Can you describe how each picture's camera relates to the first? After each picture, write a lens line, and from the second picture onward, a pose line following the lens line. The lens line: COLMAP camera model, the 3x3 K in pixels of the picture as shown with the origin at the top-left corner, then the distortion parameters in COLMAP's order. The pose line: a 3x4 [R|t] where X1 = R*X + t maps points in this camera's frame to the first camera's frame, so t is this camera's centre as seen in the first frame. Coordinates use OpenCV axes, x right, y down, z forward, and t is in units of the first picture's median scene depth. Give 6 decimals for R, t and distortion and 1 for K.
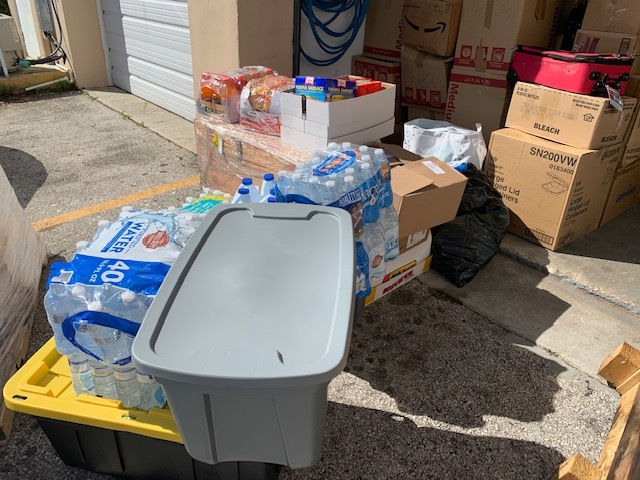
lens RADIAL K [[484.0, 0, 320.0], [0, 484.0, 240.0], [0, 0, 1]] dist [0.063283, 0.000320]
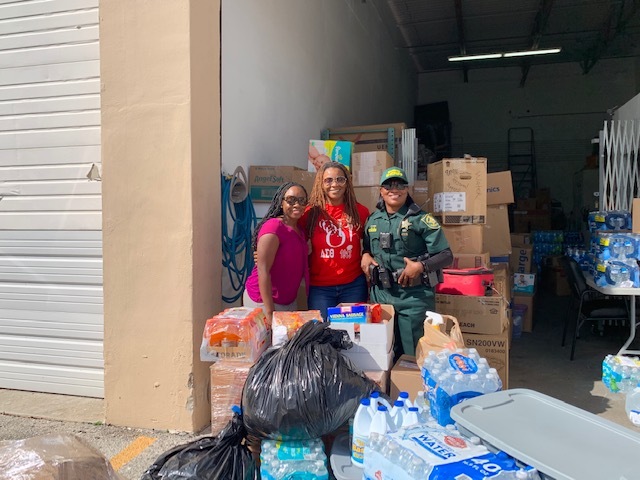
lens RADIAL K [[568.5, 0, 320.0], [0, 568.5, 240.0], [0, 0, 1]] dist [-0.001344, -0.003024]
pose [[0.837269, -0.066043, 0.542788, -1.258746], [0.288076, 0.897016, -0.335224, -0.068971], [-0.464750, 0.437037, 0.770069, -0.116277]]
